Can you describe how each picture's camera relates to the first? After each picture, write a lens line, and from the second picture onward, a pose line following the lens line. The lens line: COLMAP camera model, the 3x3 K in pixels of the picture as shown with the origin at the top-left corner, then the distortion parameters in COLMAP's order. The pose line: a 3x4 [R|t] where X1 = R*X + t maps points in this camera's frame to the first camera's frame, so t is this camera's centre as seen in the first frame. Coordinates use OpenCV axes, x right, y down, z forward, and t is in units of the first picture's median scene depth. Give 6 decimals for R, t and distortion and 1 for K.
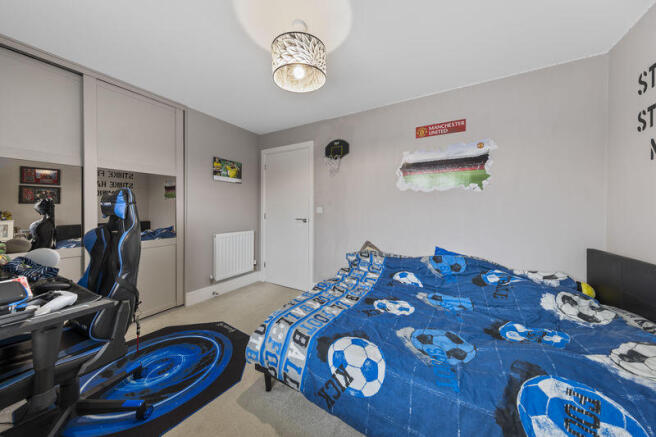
lens RADIAL K [[218.3, 0, 328.6], [0, 218.3, 213.9], [0, 0, 1]] dist [0.002911, -0.000051]
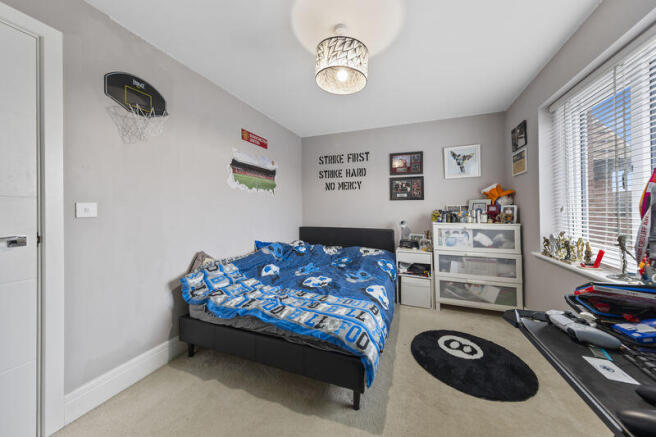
lens RADIAL K [[218.3, 0, 343.2], [0, 218.3, 208.3], [0, 0, 1]] dist [0.002911, -0.000051]
pose [[-0.196693, -0.002086, 0.980463, -0.737485], [0.016050, 0.999857, 0.005347, -0.019143], [-0.980334, 0.016789, -0.196632, 0.780839]]
